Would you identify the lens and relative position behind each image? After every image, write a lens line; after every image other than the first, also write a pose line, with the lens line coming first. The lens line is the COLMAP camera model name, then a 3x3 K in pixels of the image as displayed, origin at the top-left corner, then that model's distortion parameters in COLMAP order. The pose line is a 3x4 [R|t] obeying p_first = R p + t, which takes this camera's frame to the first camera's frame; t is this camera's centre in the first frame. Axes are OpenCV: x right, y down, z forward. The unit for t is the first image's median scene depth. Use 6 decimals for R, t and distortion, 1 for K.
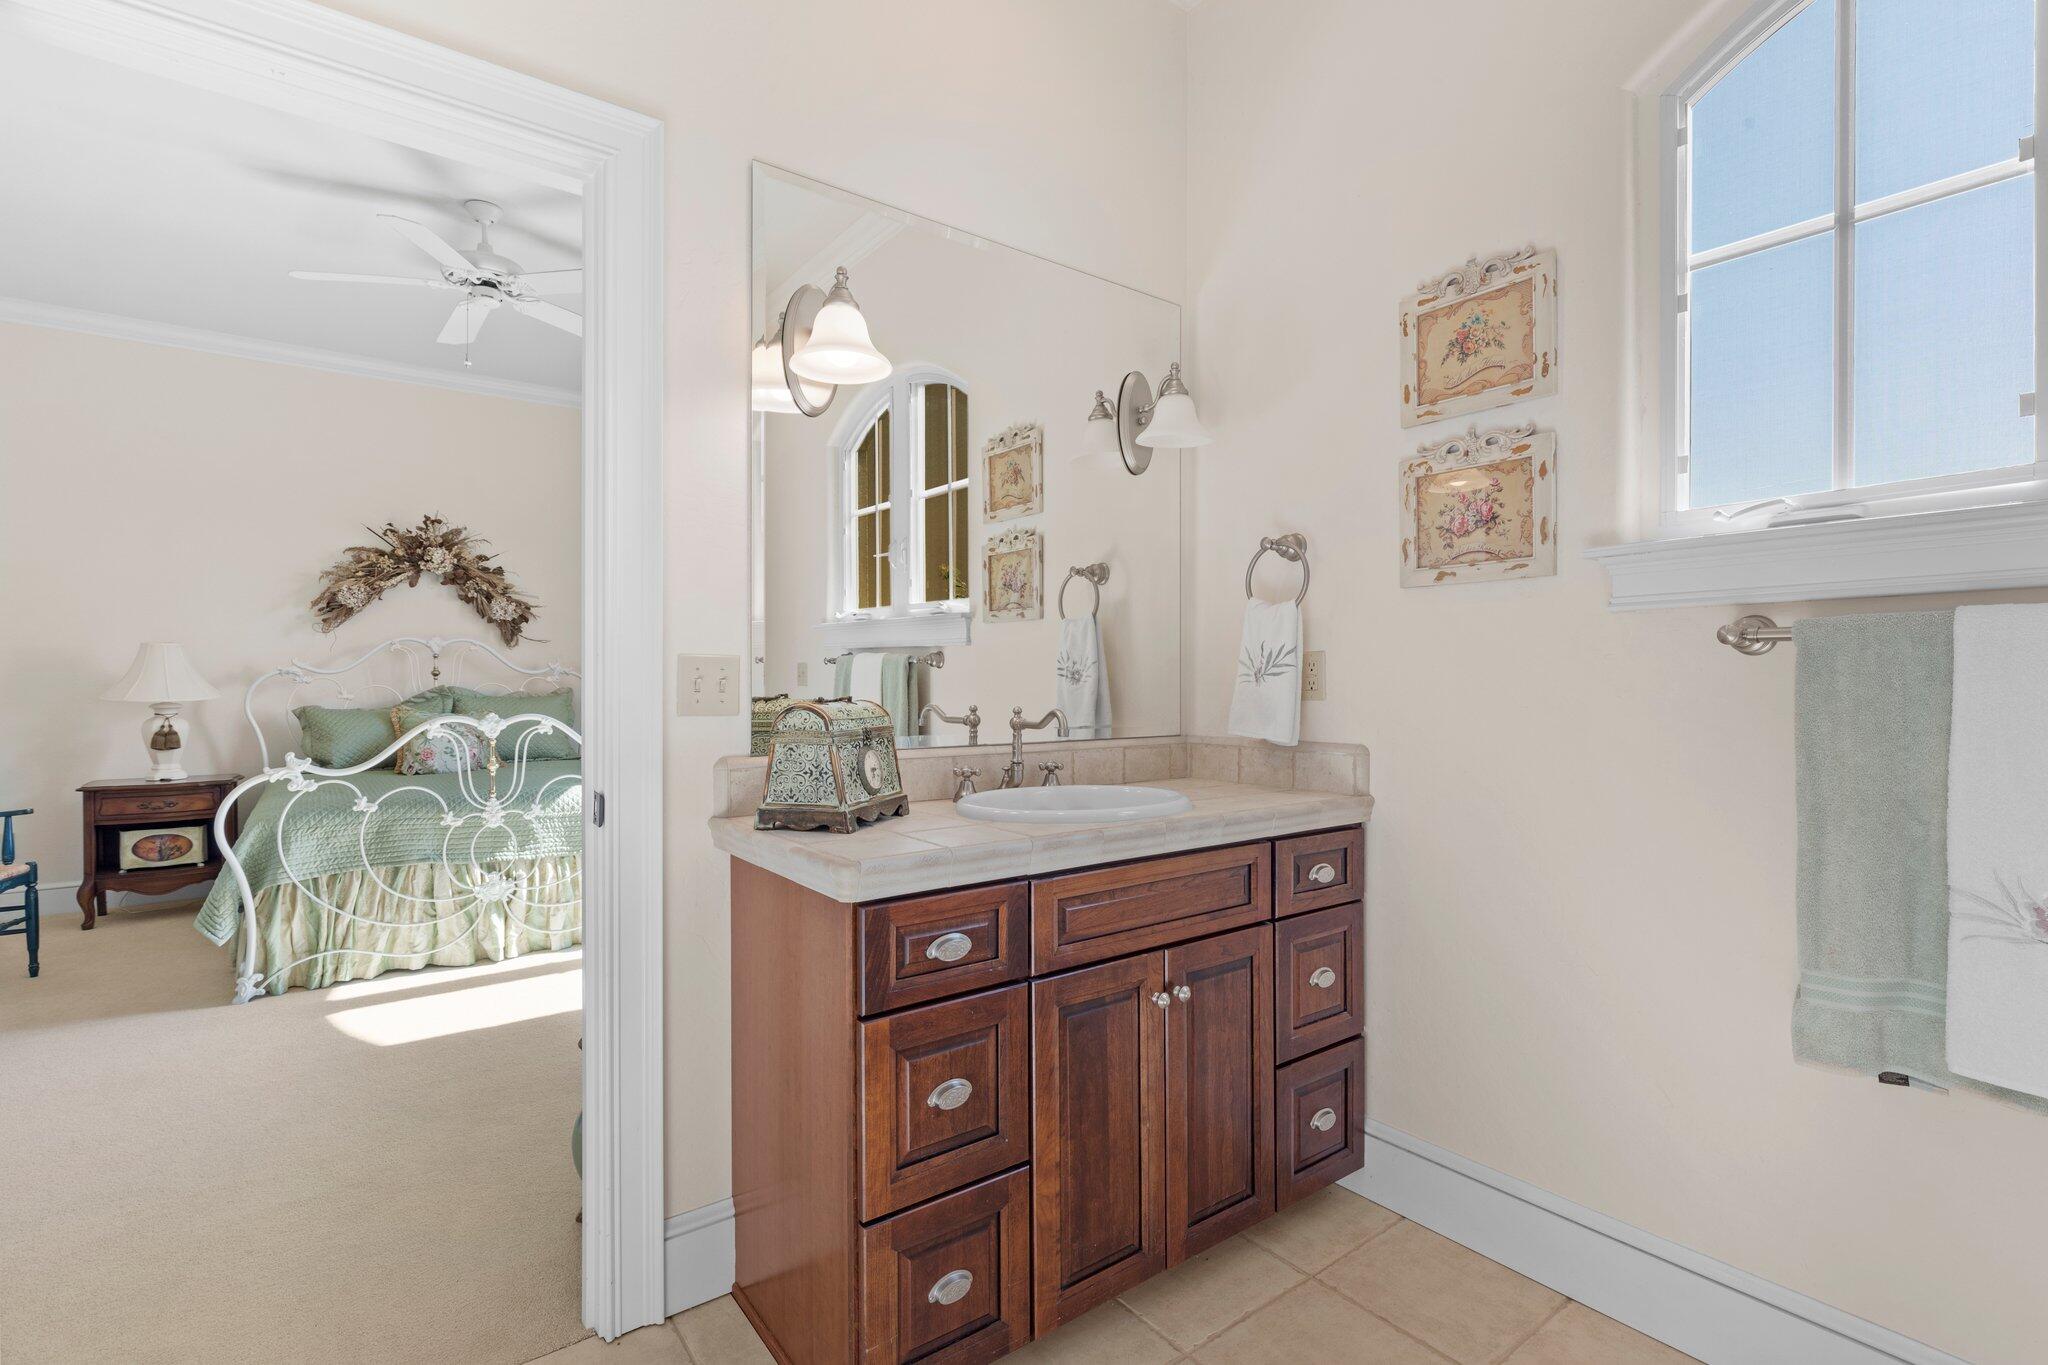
lens RADIAL K [[948.2, 0, 1012.7], [0, 948.2, 683.8], [0, 0, 1]] dist [0.000473, -0.001950]
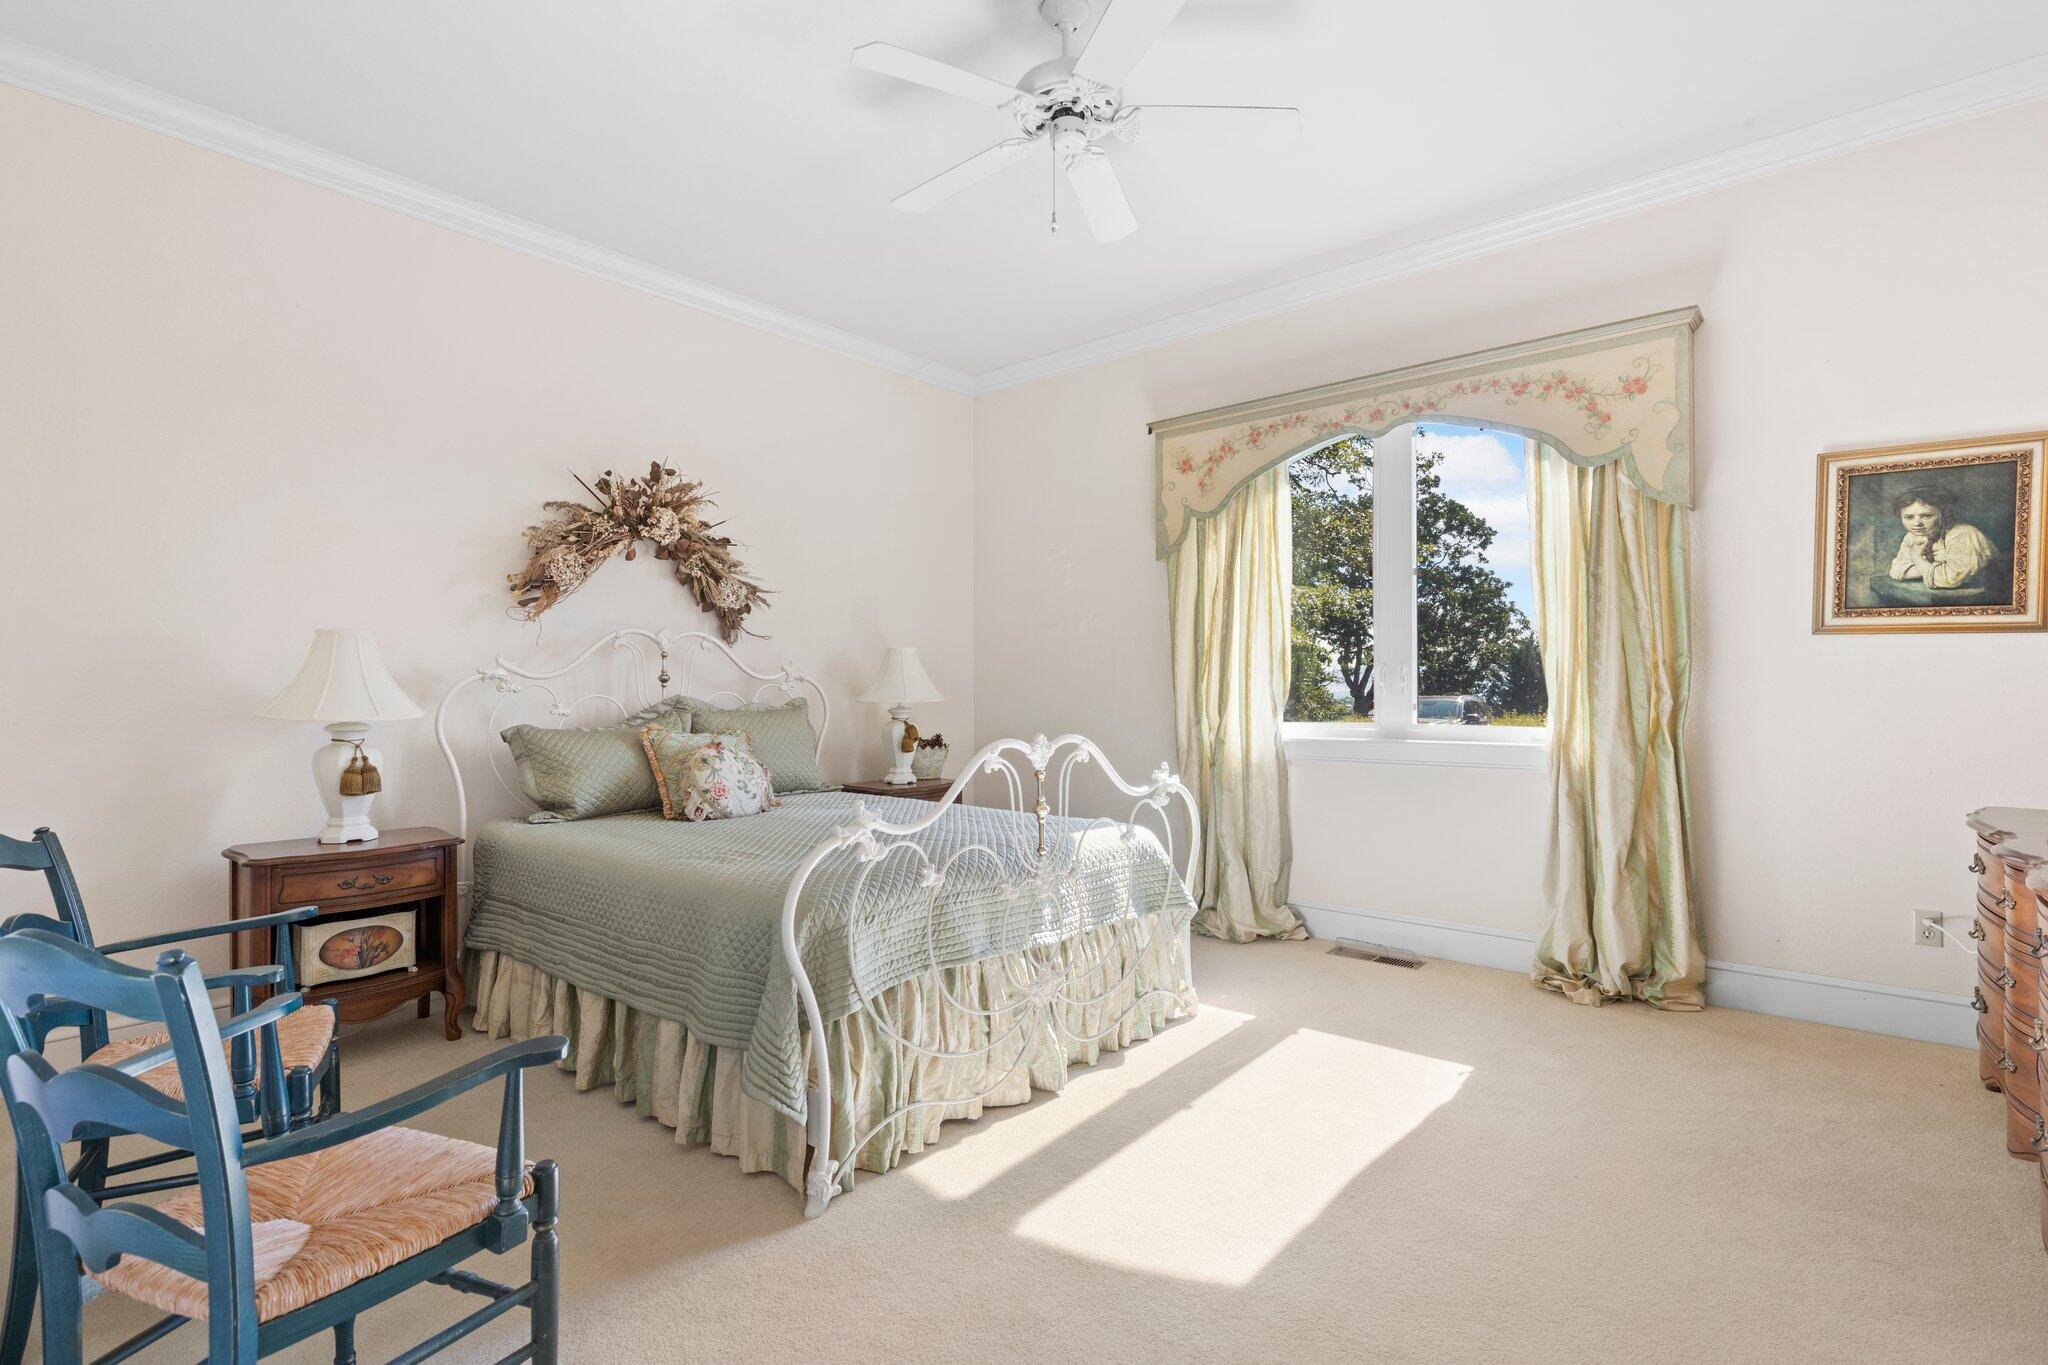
lens RADIAL K [[948.2, 0, 1027.2], [0, 948.2, 685.5], [0, 0, 1]] dist [0.000473, -0.001950]
pose [[0.975735, 0.000158, 0.218954, -0.517034], [0.001606, 0.999968, -0.007875, 0.000358], [-0.218948, 0.008036, 0.975703, 0.233351]]
